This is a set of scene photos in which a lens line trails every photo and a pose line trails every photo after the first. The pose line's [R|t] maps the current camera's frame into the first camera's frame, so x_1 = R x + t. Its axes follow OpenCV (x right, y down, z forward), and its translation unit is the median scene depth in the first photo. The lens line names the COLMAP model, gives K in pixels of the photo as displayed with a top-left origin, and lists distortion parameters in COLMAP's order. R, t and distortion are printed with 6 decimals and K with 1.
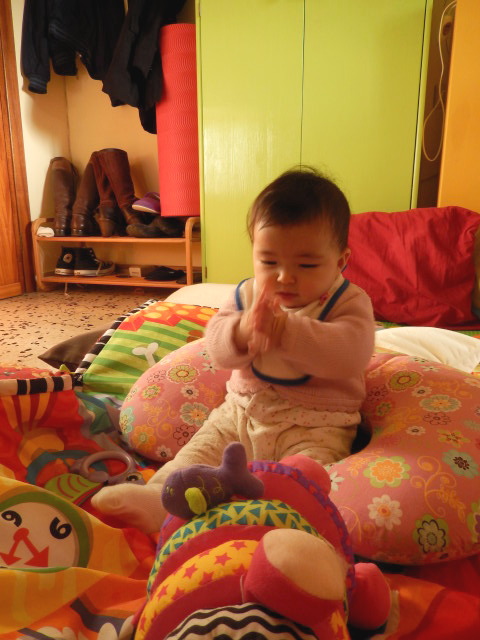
lens RADIAL K [[467.8, 0, 240.0], [0, 467.8, 320.0], [0, 0, 1]] dist [-0.015070, -0.008168]
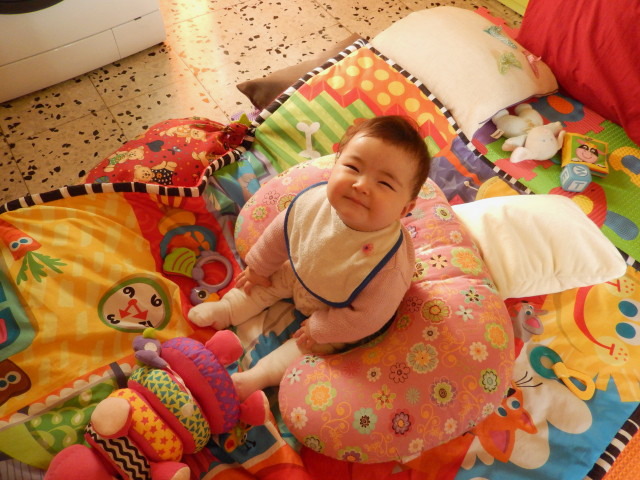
lens RADIAL K [[467.8, 0, 320.0], [0, 467.8, 240.0], [0, 0, 1]] dist [-0.015070, -0.008168]
pose [[0.844007, 0.473371, -0.252135, 0.157083], [-0.193405, 0.707106, 0.680143, -0.350098], [0.500246, -0.525282, 0.688355, 0.079143]]
